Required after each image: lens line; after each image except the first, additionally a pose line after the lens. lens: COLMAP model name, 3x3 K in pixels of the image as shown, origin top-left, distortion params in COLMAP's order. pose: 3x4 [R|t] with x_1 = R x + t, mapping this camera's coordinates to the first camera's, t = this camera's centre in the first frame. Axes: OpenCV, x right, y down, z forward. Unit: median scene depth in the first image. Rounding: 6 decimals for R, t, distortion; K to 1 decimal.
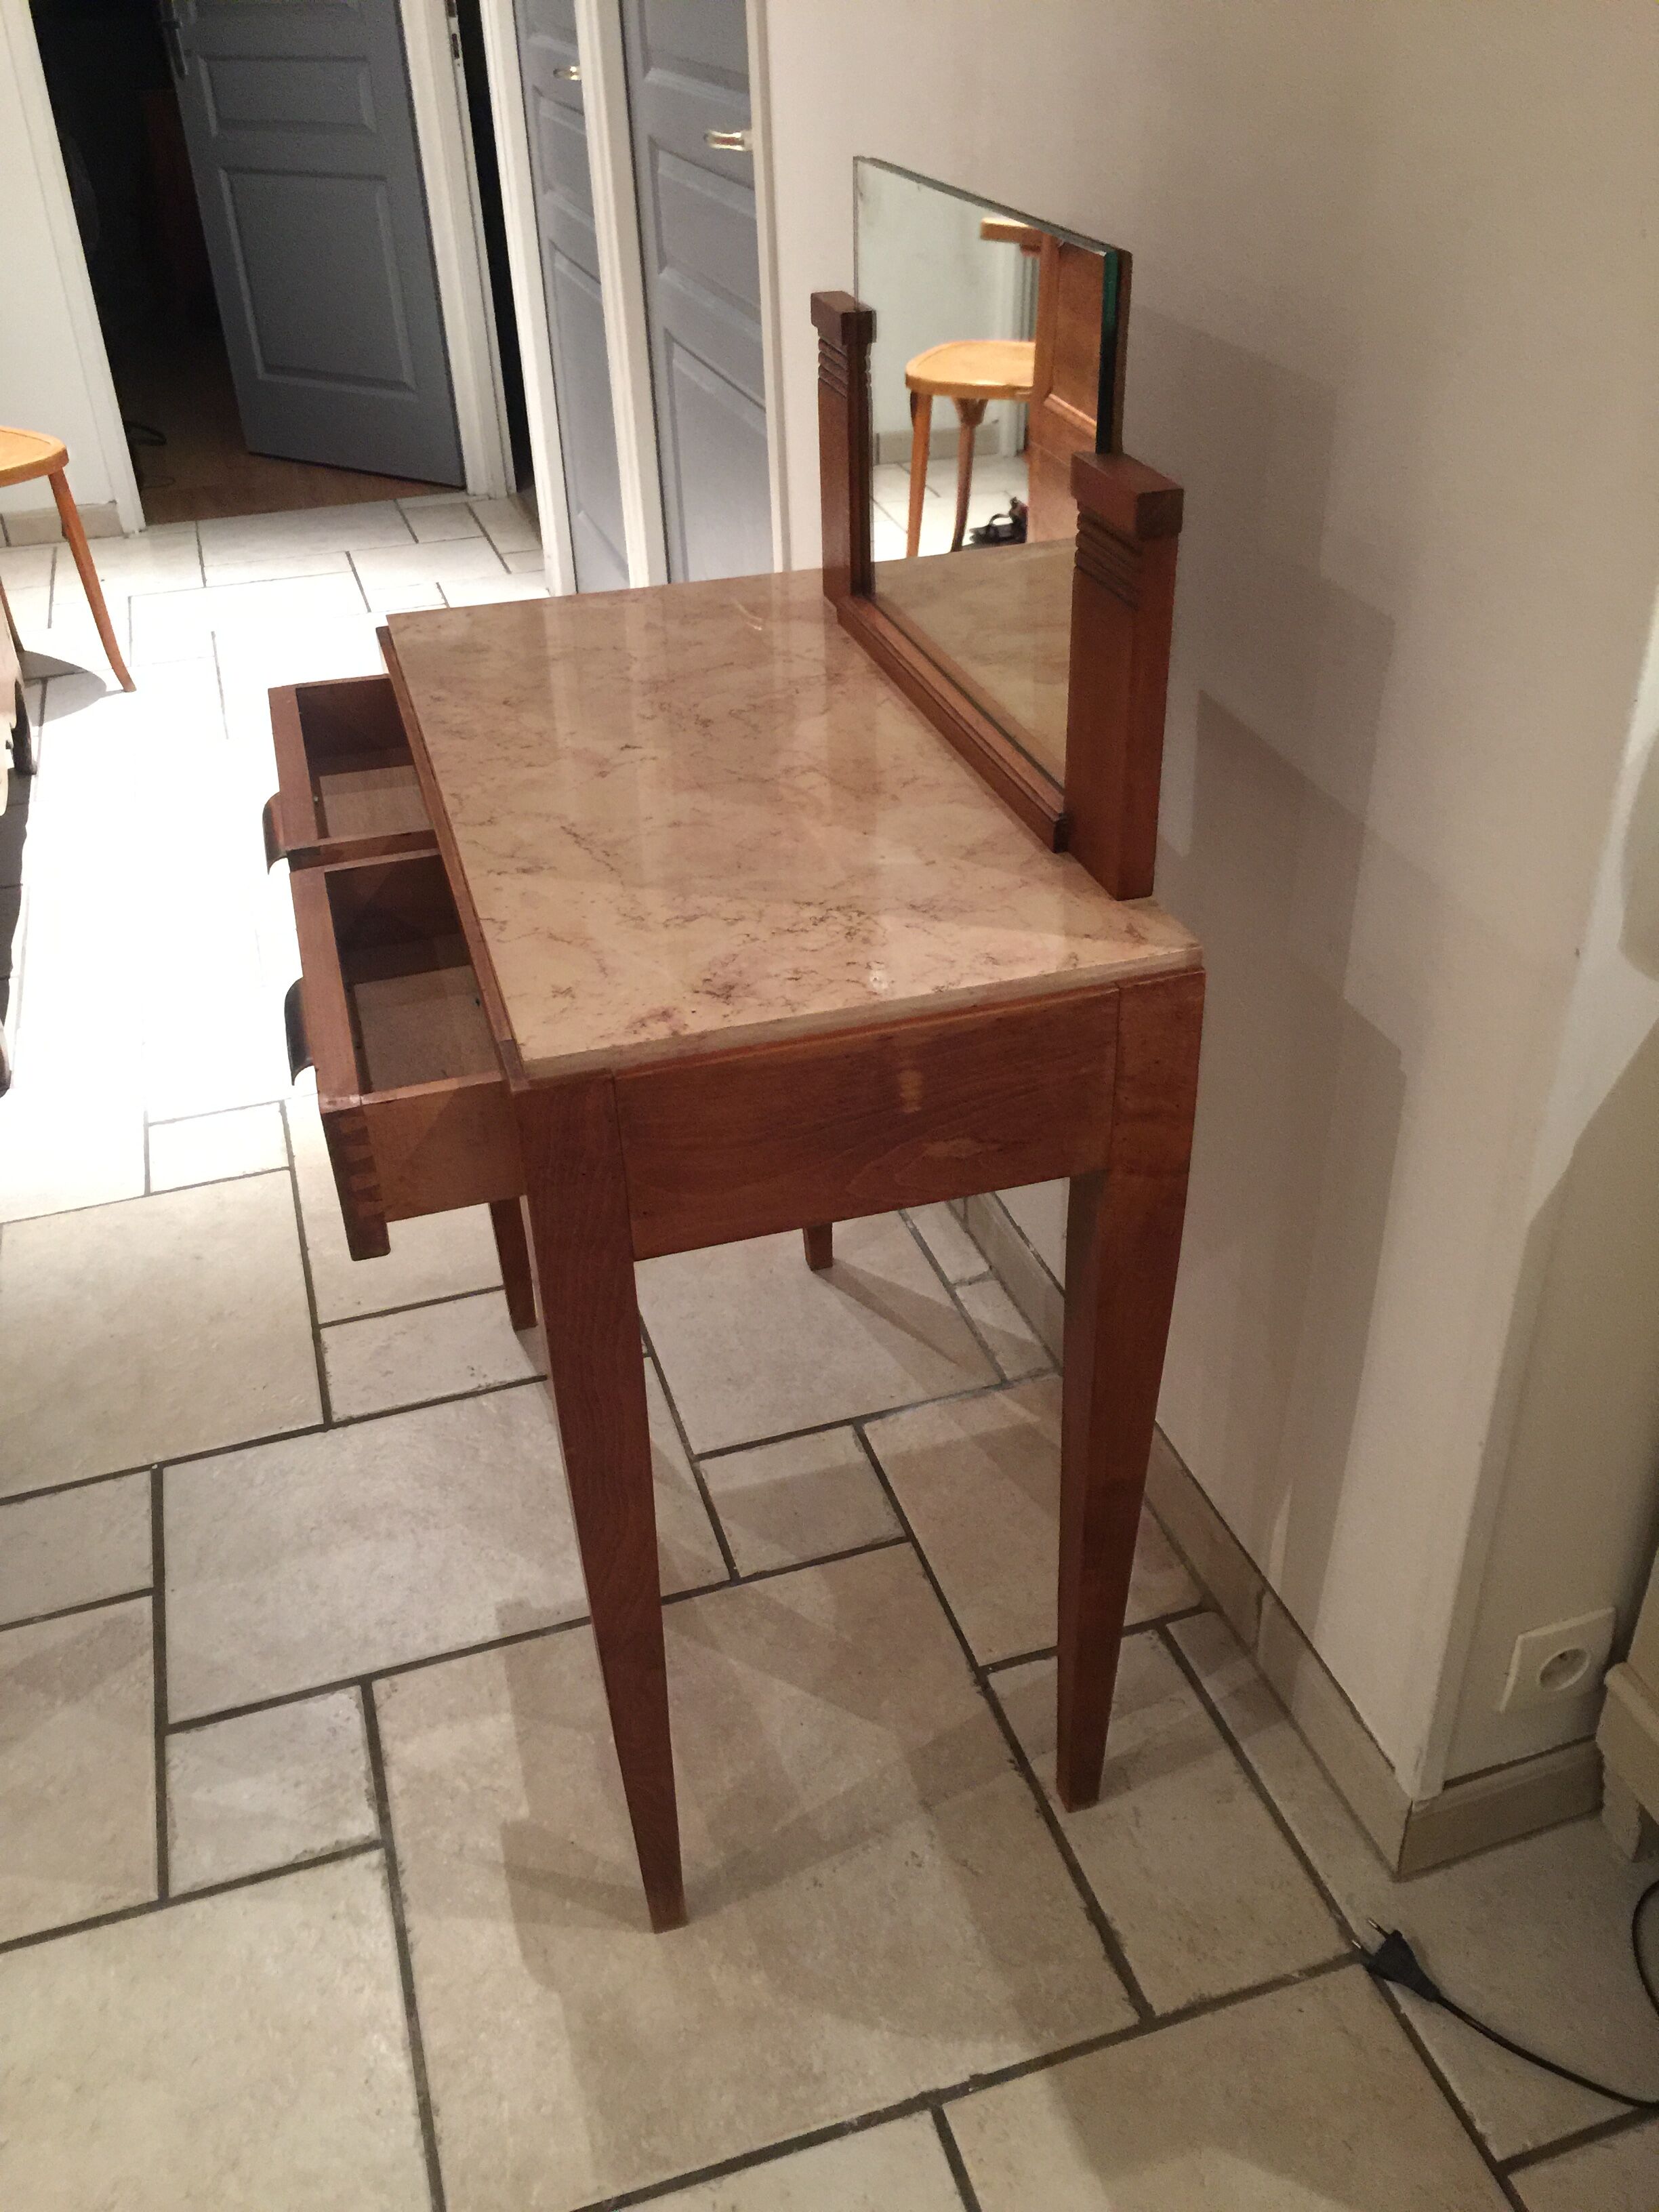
lens RADIAL K [[1896.8, 0, 819.3], [0, 1896.8, 1109.2], [0, 0, 1]] dist [0.071006, -0.007739]
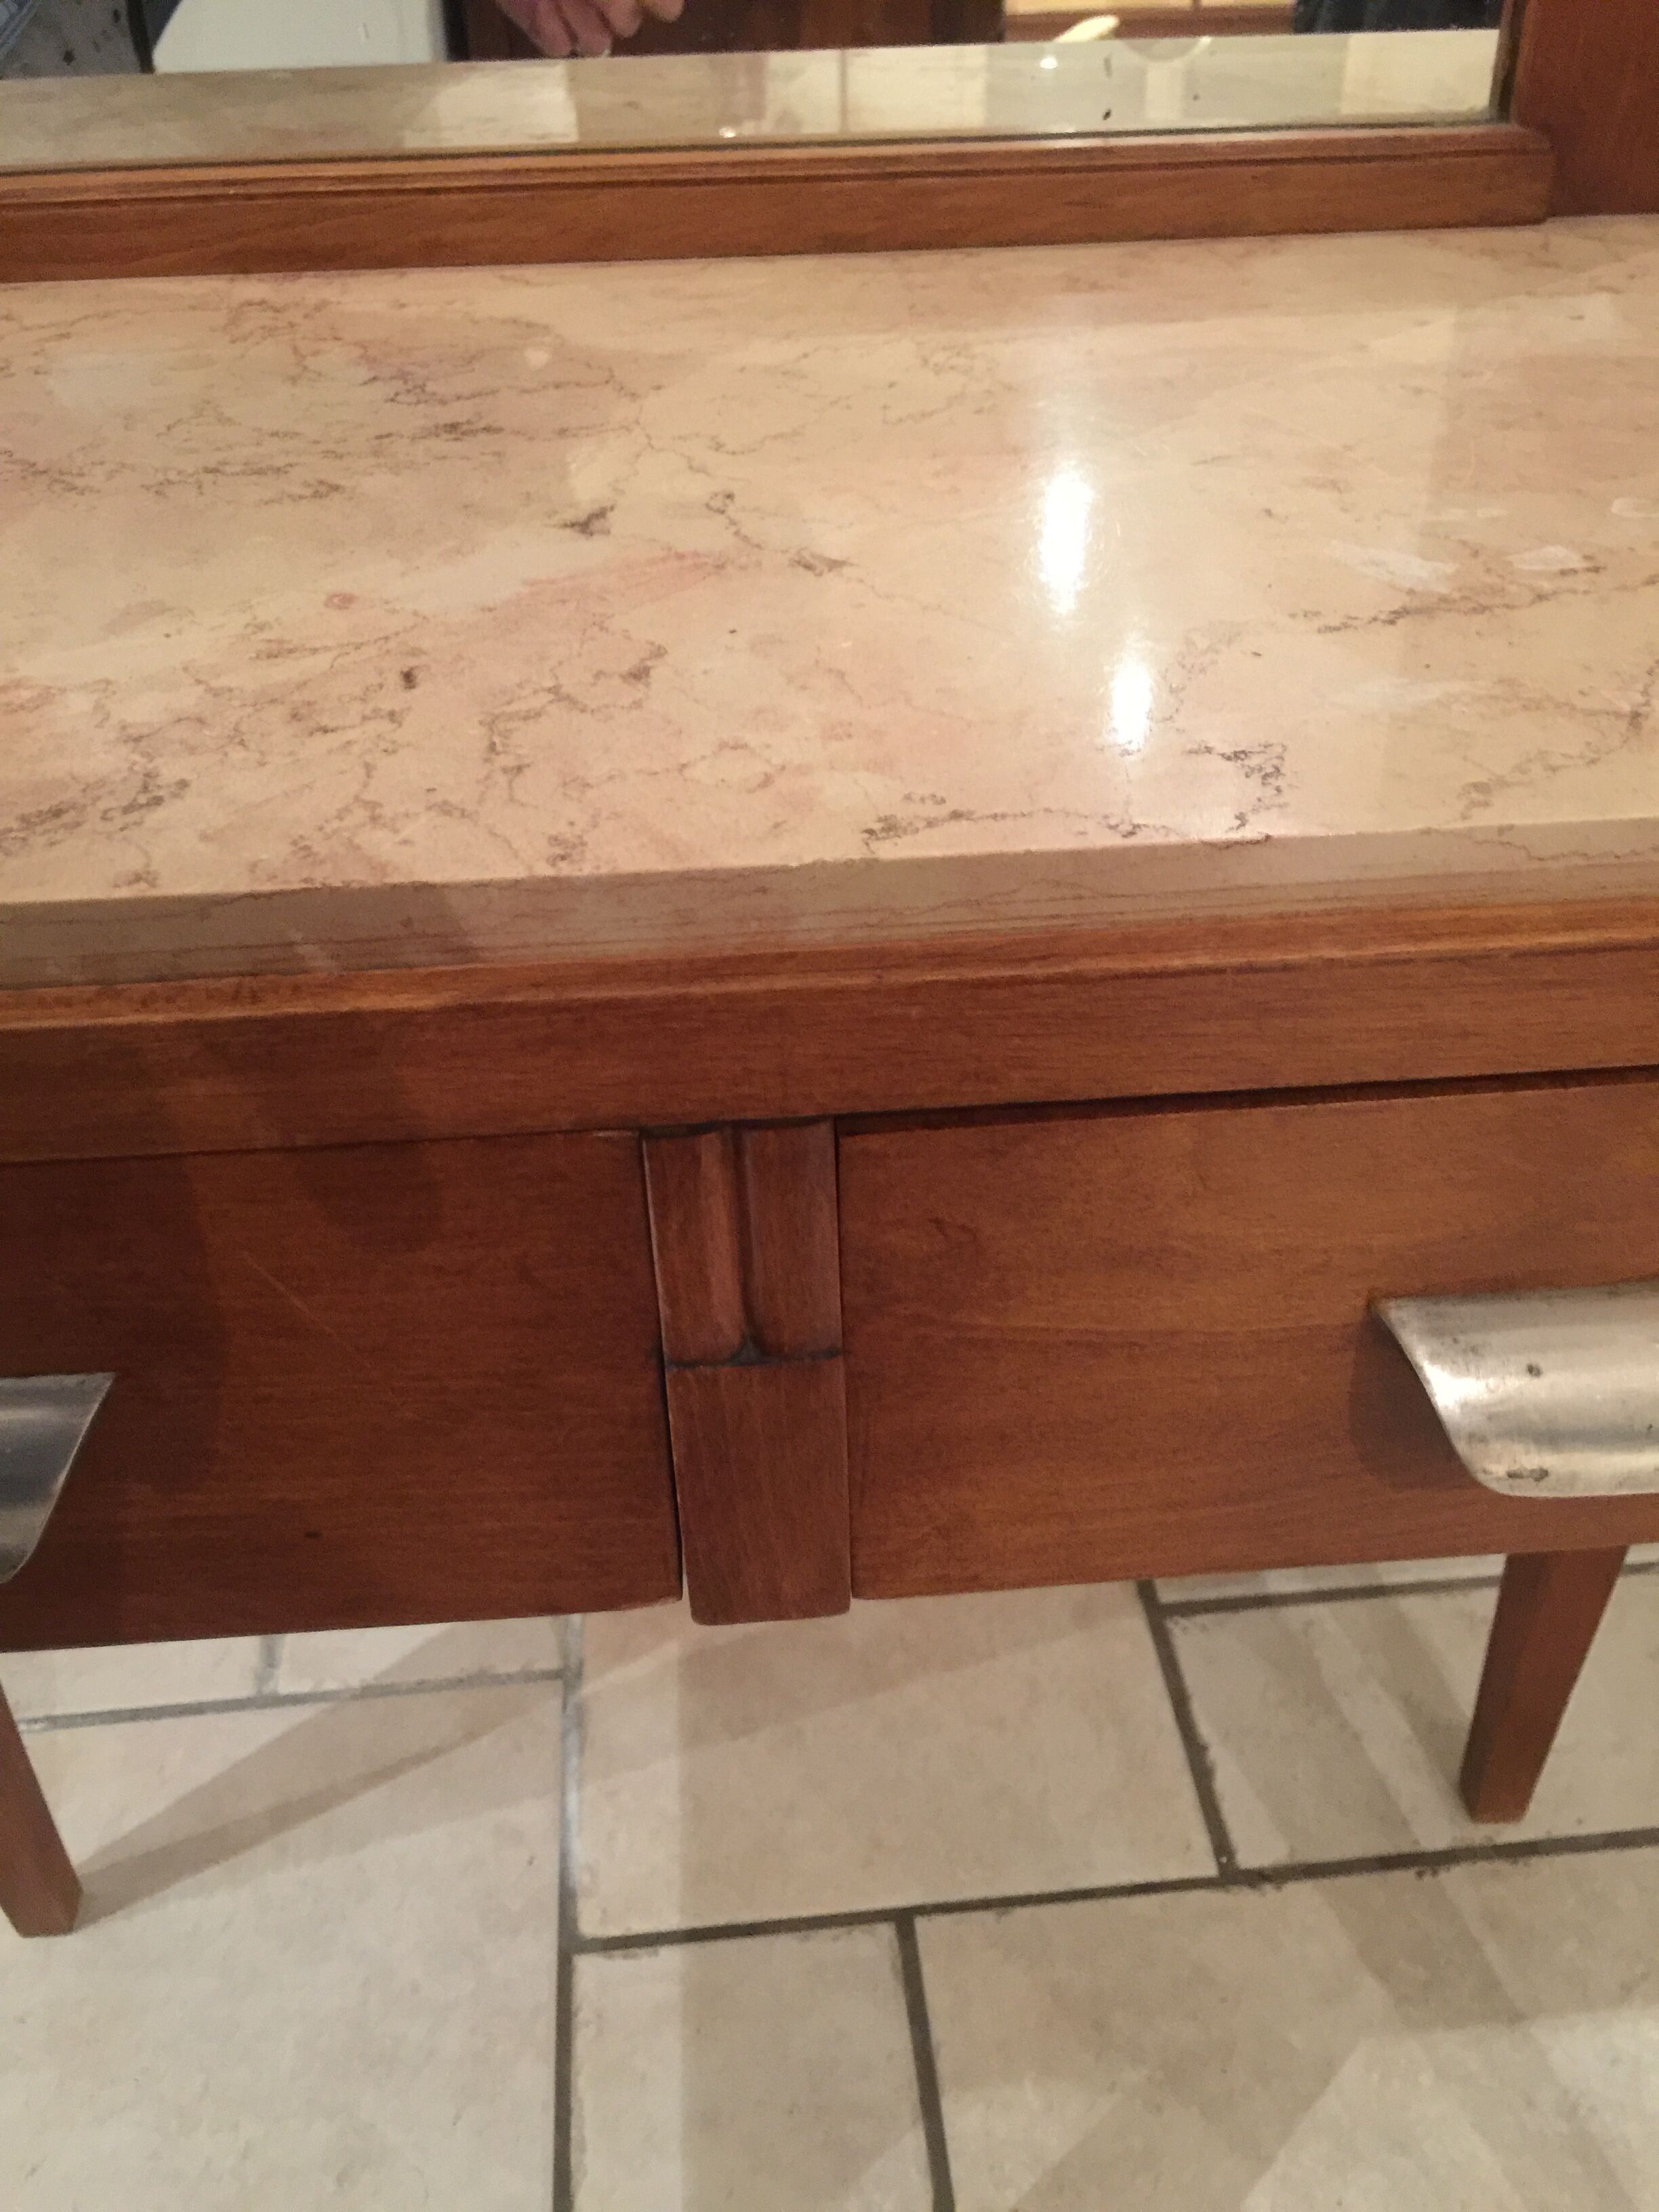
lens RADIAL K [[1922.3, 0, 830.7], [0, 1922.3, 1094.1], [0, 0, 1]] dist [0.075751, -0.128490]
pose [[0.207164, -0.544093, 0.813047, -0.330063], [0.537409, 0.757746, 0.370154, -0.196827], [-0.817481, 0.360256, 0.449378, 0.820527]]
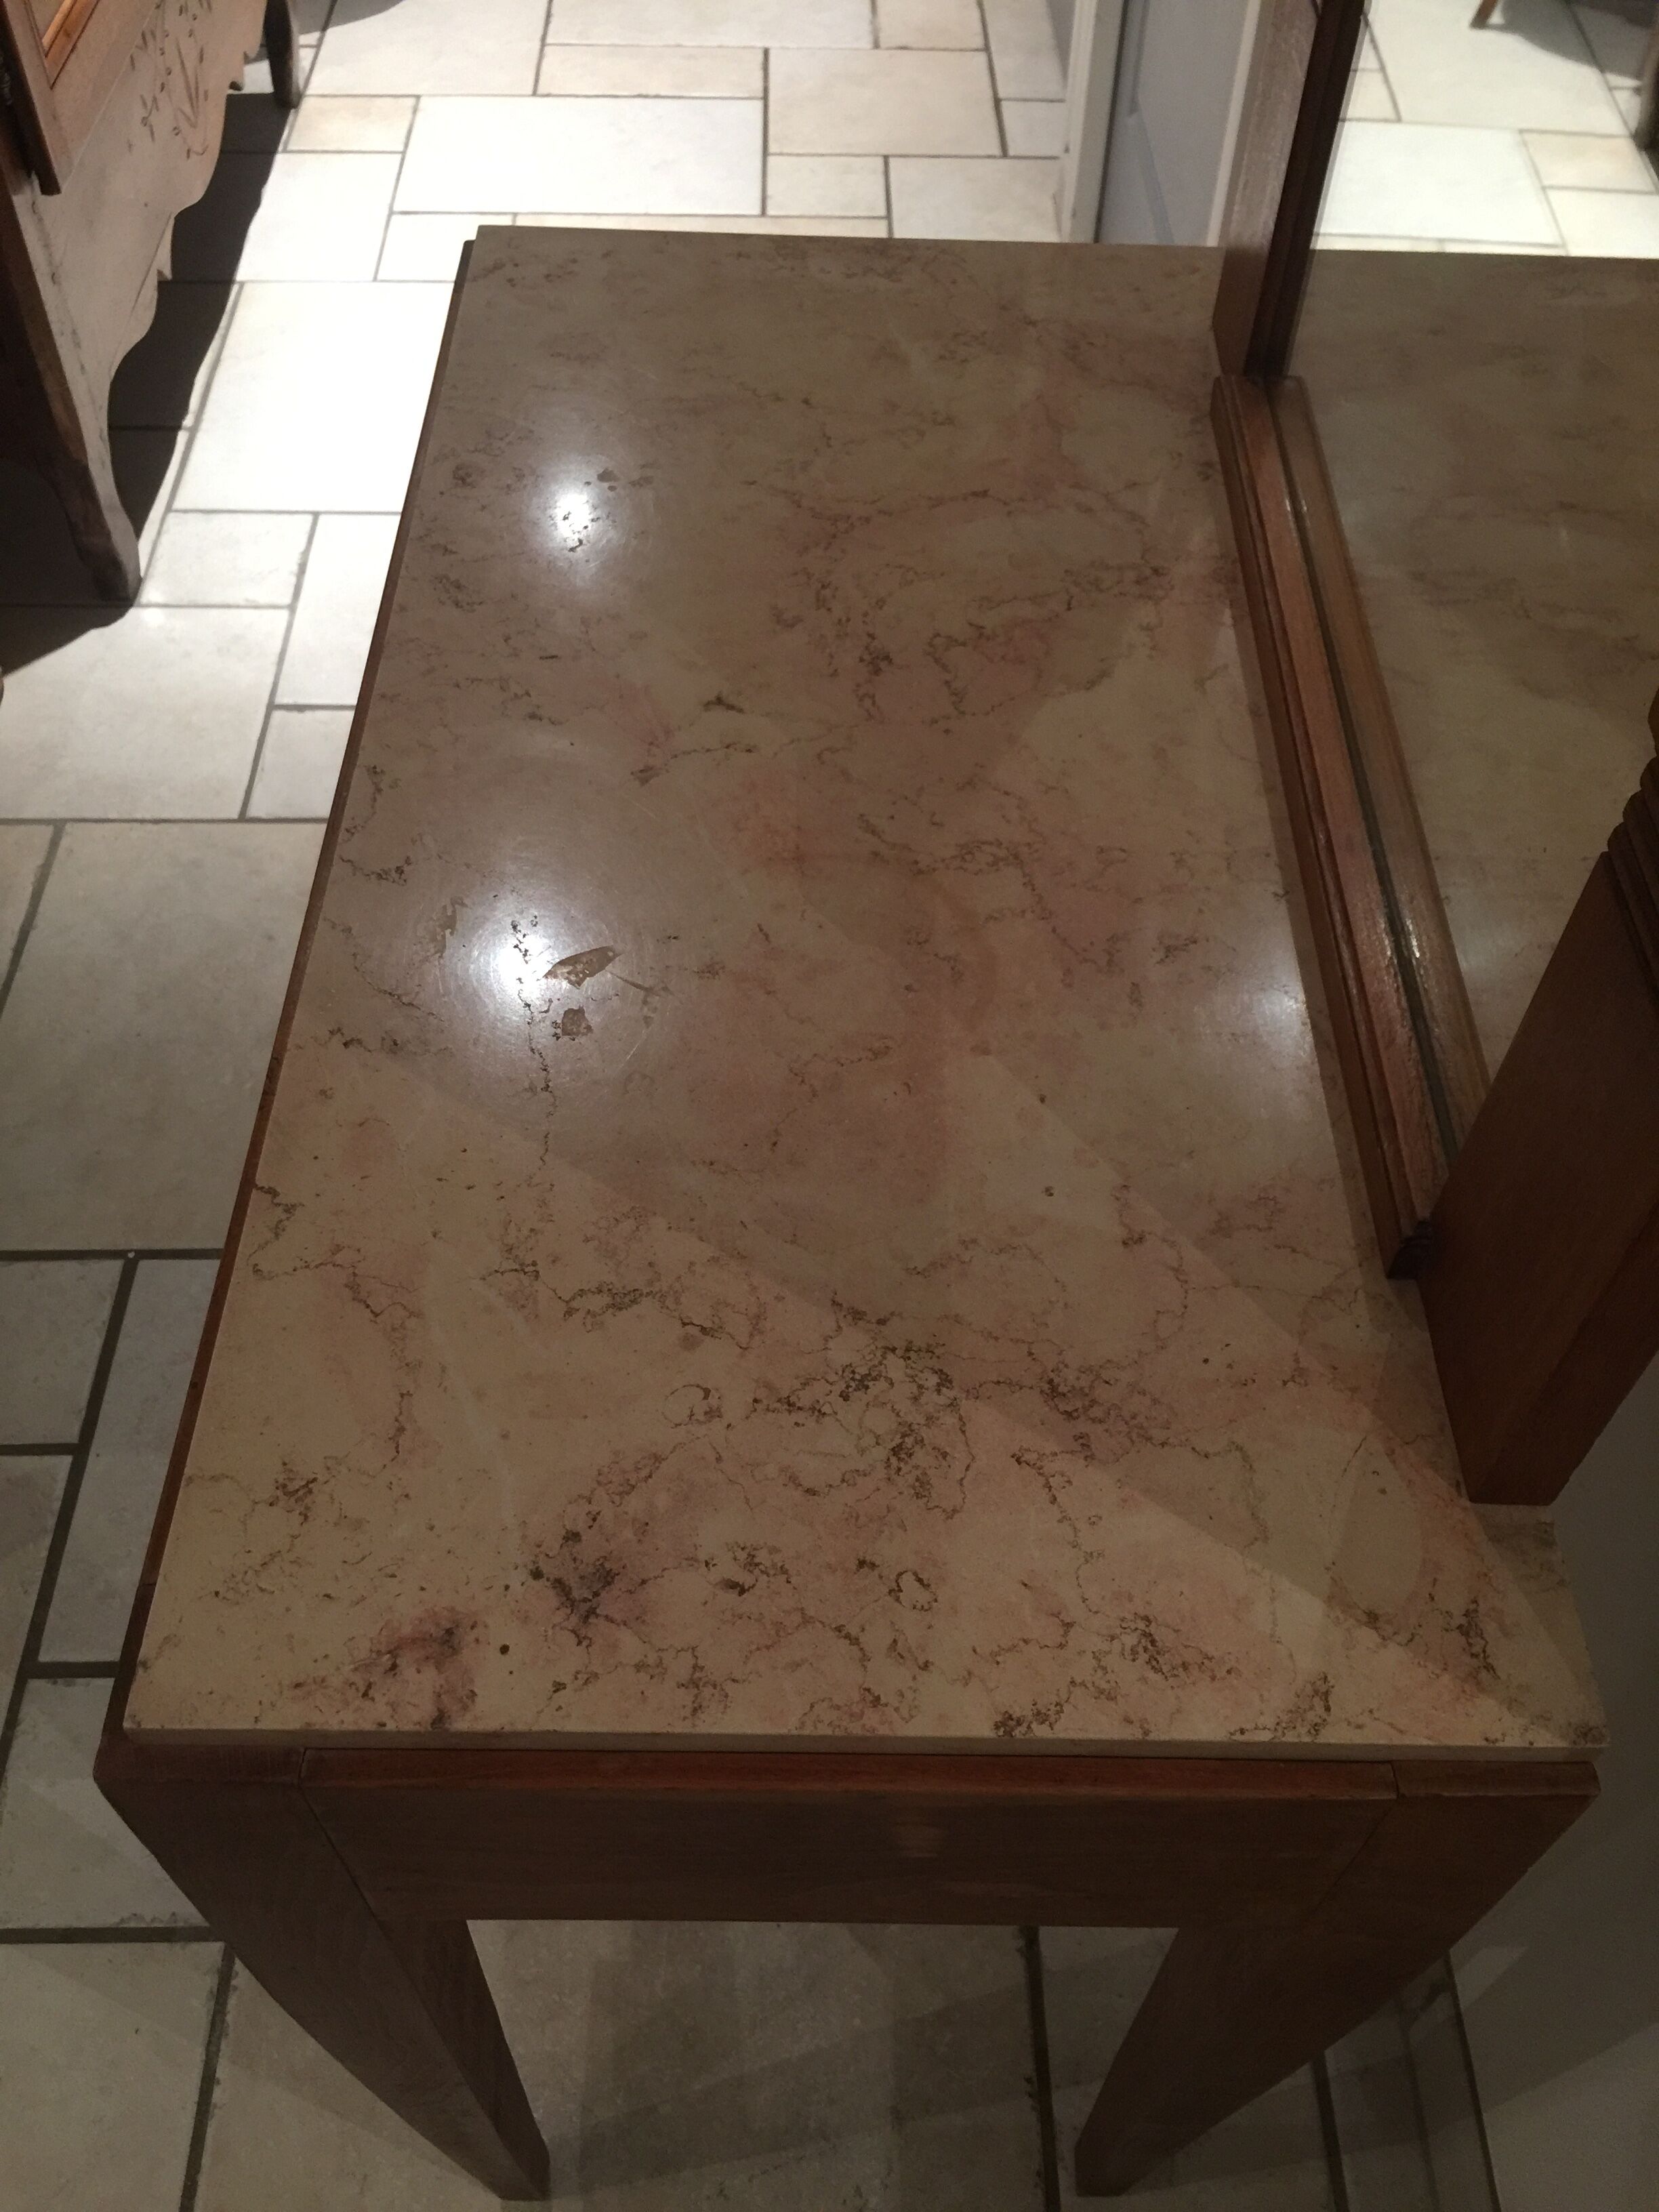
lens RADIAL K [[1896.8, 0, 833.1], [0, 1896.8, 1097.3], [0, 0, 1]] dist [0.082630, -0.096365]
pose [[0.958430, 0.252765, -0.132371, 0.031785], [-0.195577, 0.919772, 0.340248, -0.260862], [0.207754, -0.300215, 0.930972, 0.424528]]
